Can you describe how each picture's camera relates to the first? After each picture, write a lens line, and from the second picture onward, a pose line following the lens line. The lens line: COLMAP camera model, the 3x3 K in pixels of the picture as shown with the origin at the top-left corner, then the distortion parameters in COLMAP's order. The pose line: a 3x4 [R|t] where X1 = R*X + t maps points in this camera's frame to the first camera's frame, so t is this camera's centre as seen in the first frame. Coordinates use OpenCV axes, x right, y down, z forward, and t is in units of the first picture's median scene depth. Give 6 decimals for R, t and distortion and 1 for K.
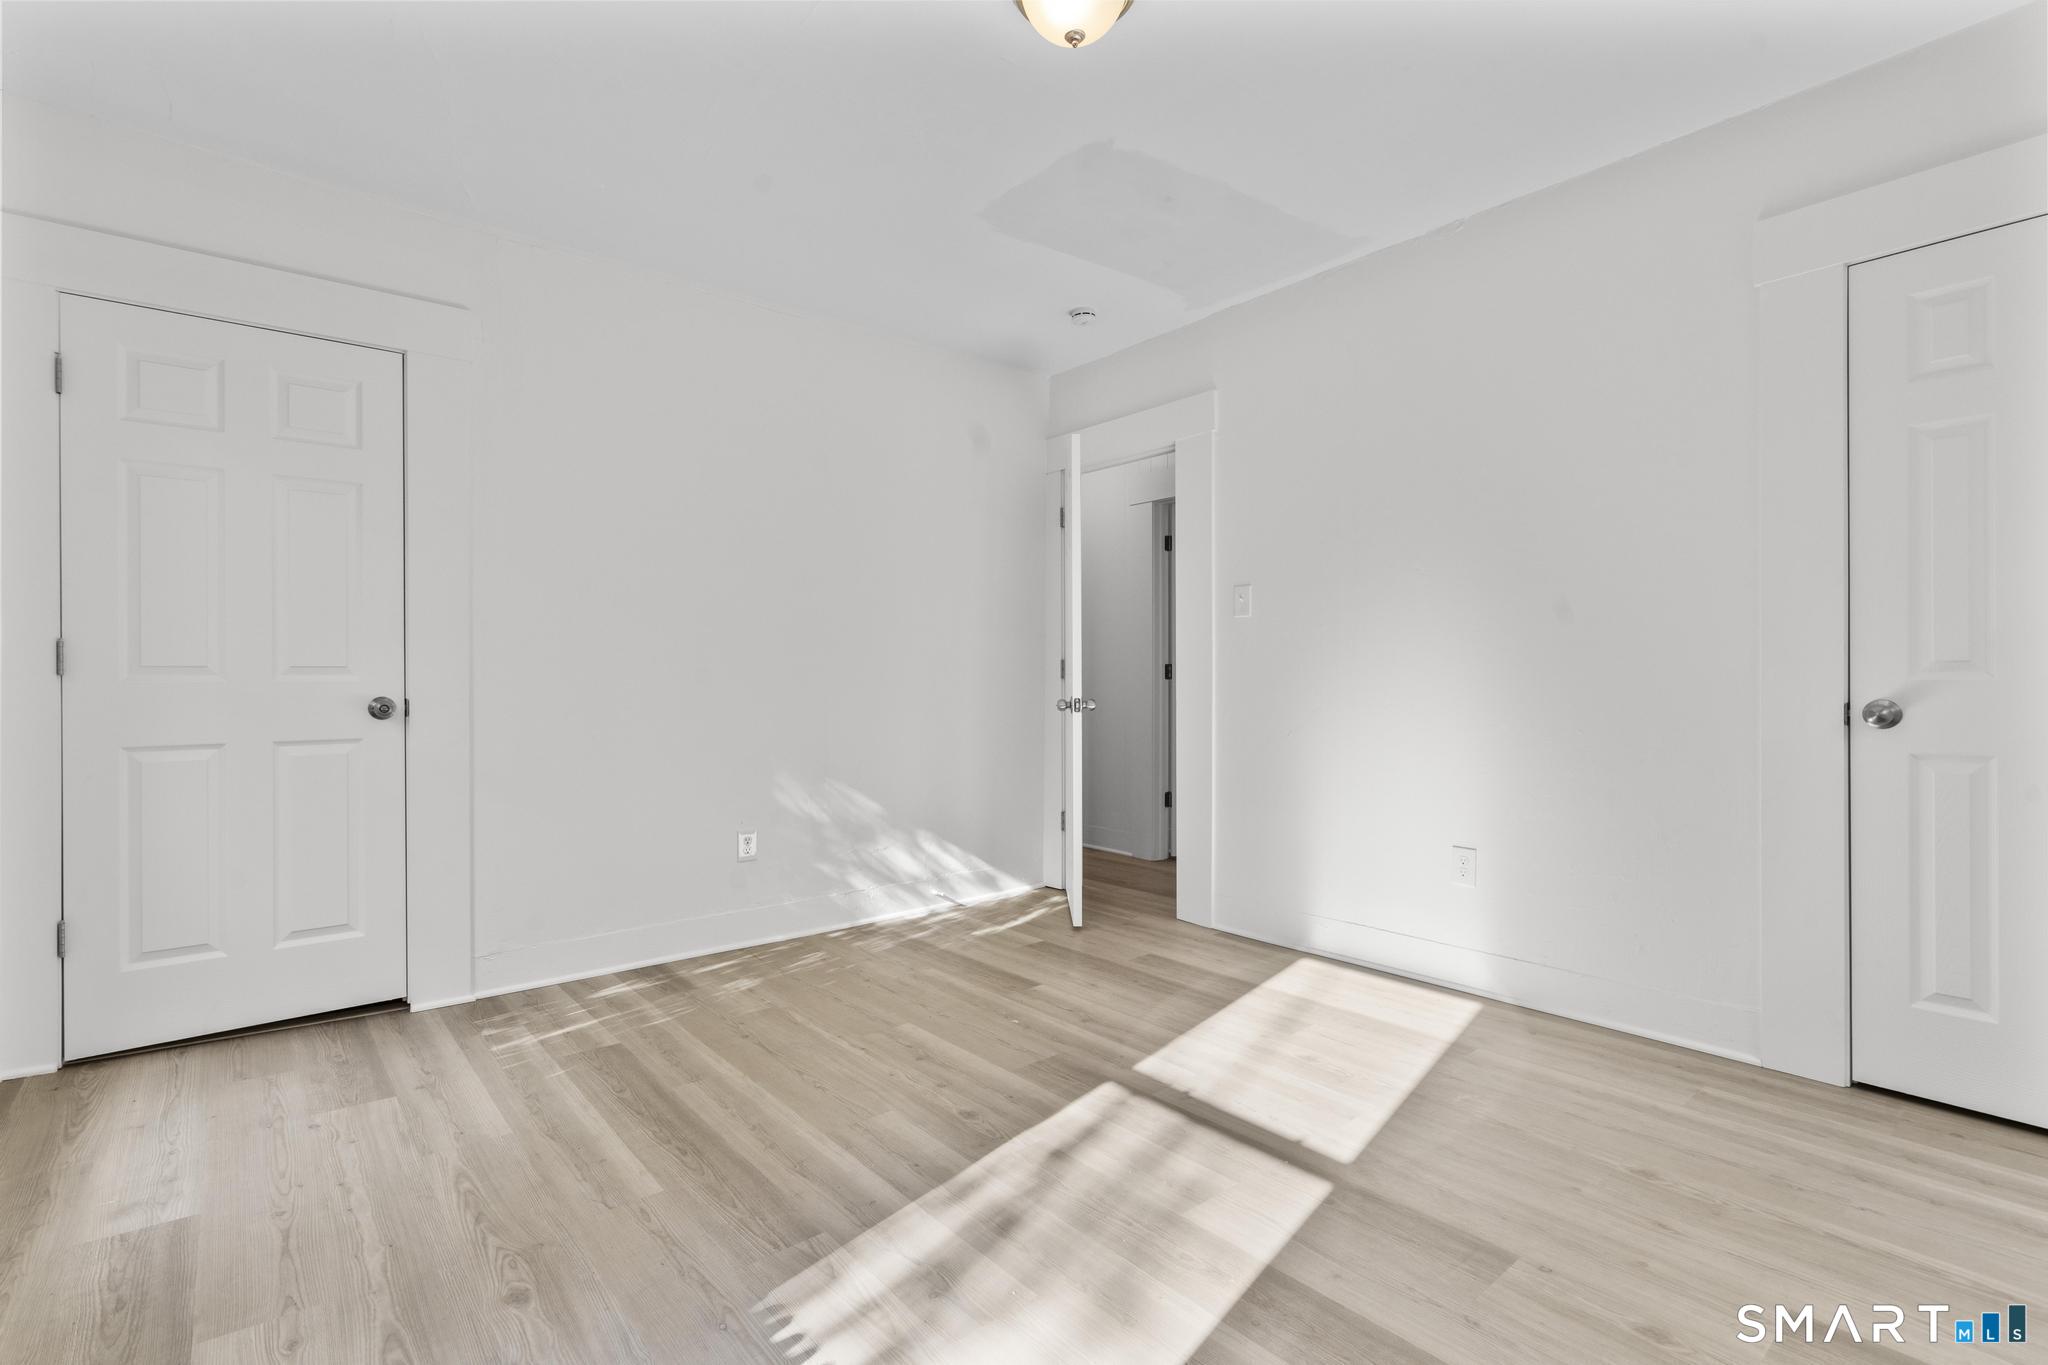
lens RADIAL K [[938.5, 0, 1026.5], [0, 938.5, 679.3], [0, 0, 1]] dist [-0.005682, 0.003212]
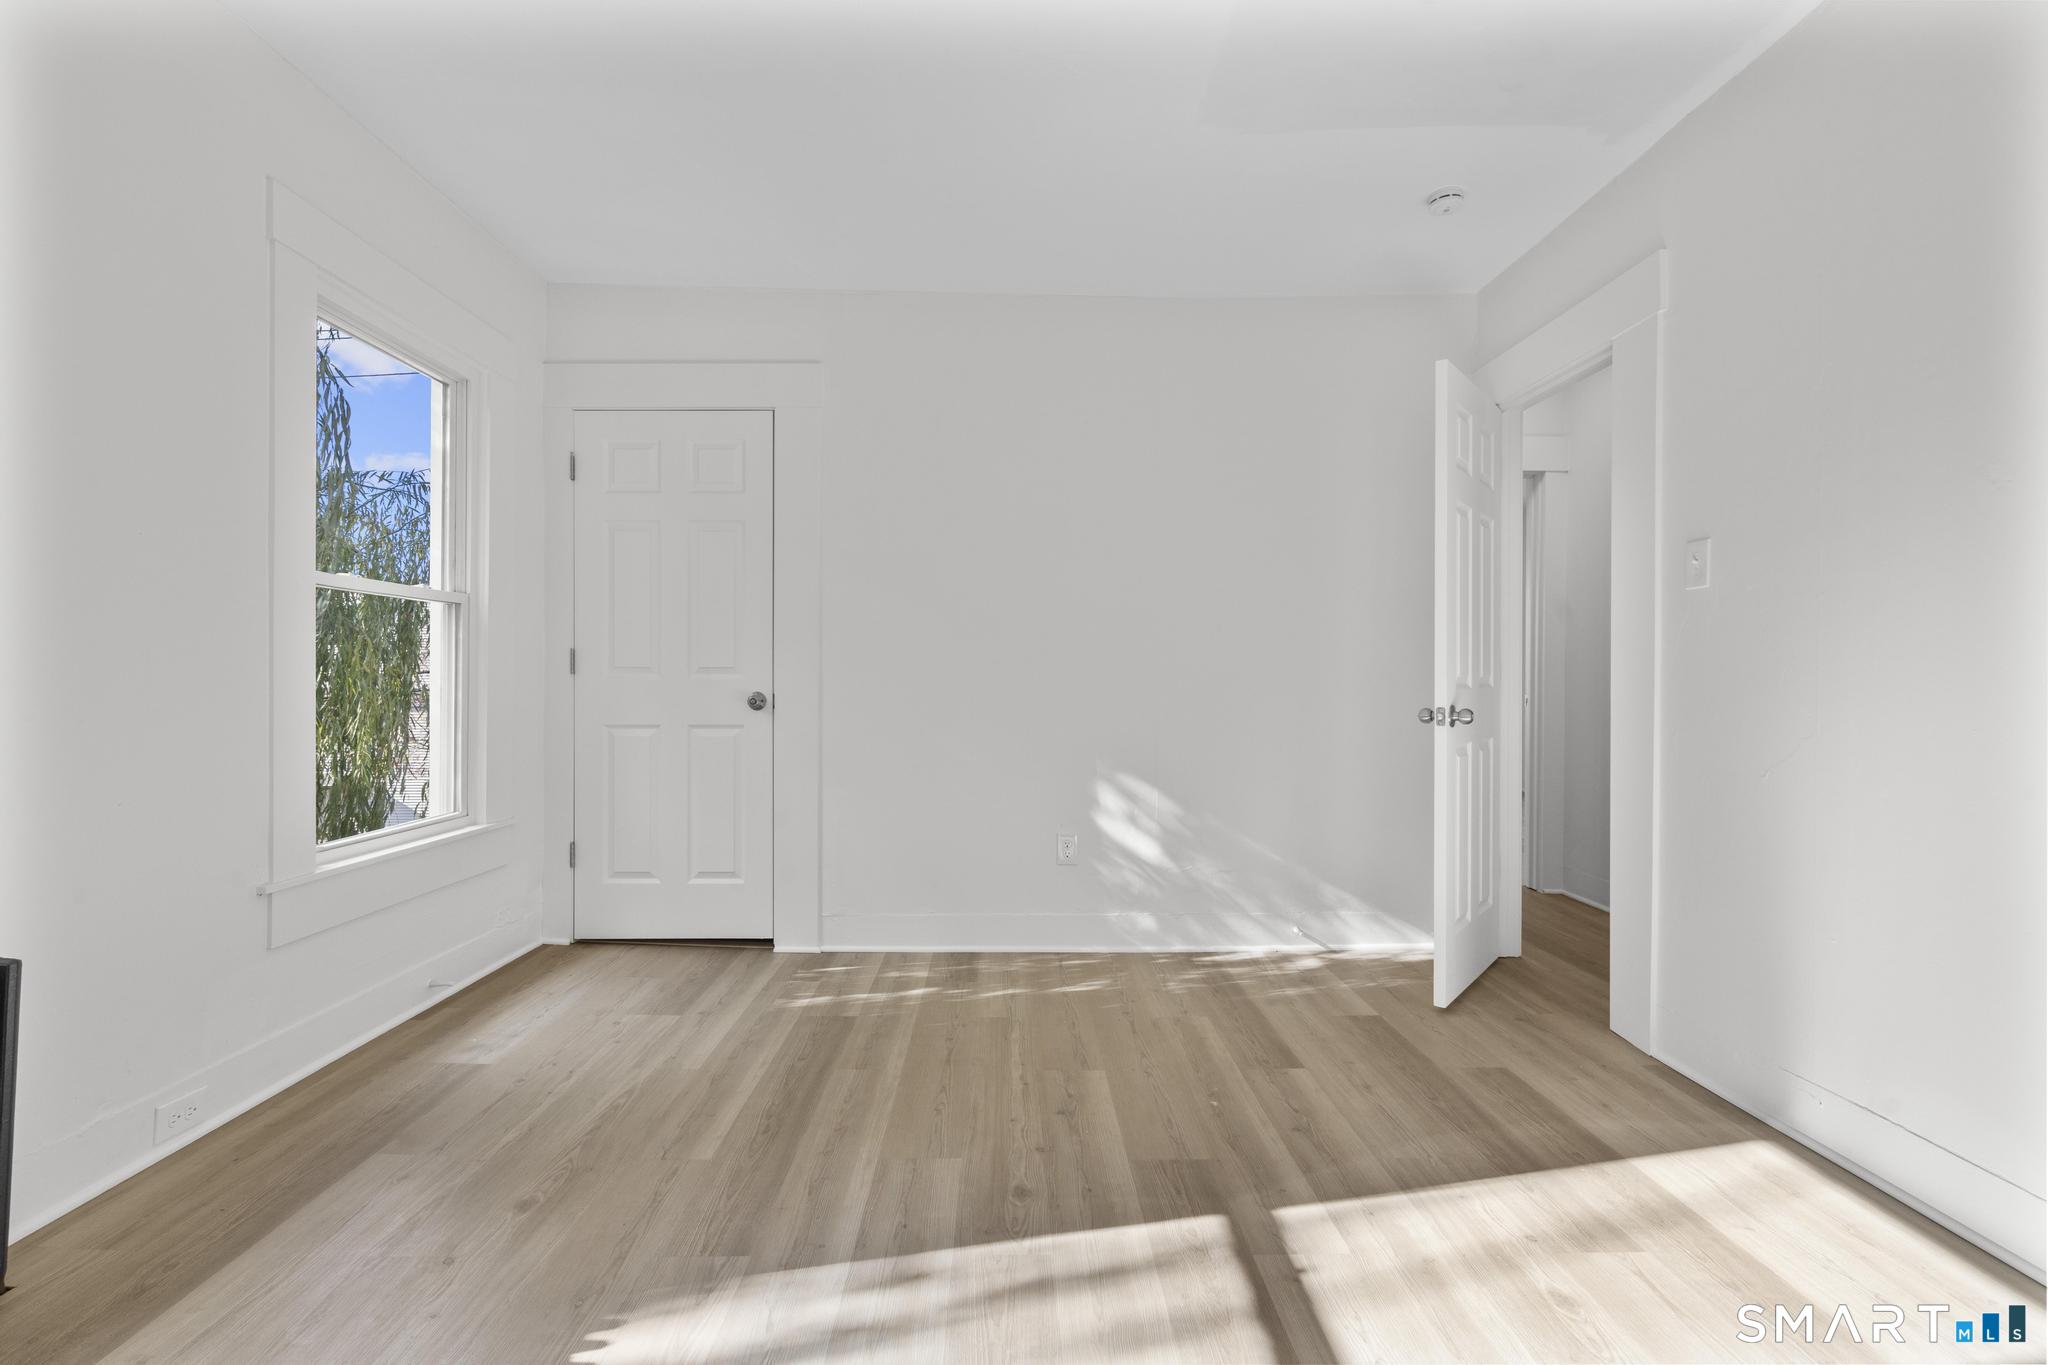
lens RADIAL K [[938.5, 0, 1022.6], [0, 938.5, 681.2], [0, 0, 1]] dist [-0.005682, 0.003212]
pose [[0.774517, 0.006340, -0.632521, 0.394944], [-0.007231, 0.999973, 0.001169, 0.000715], [0.632512, 0.003669, 0.774542, 0.285976]]
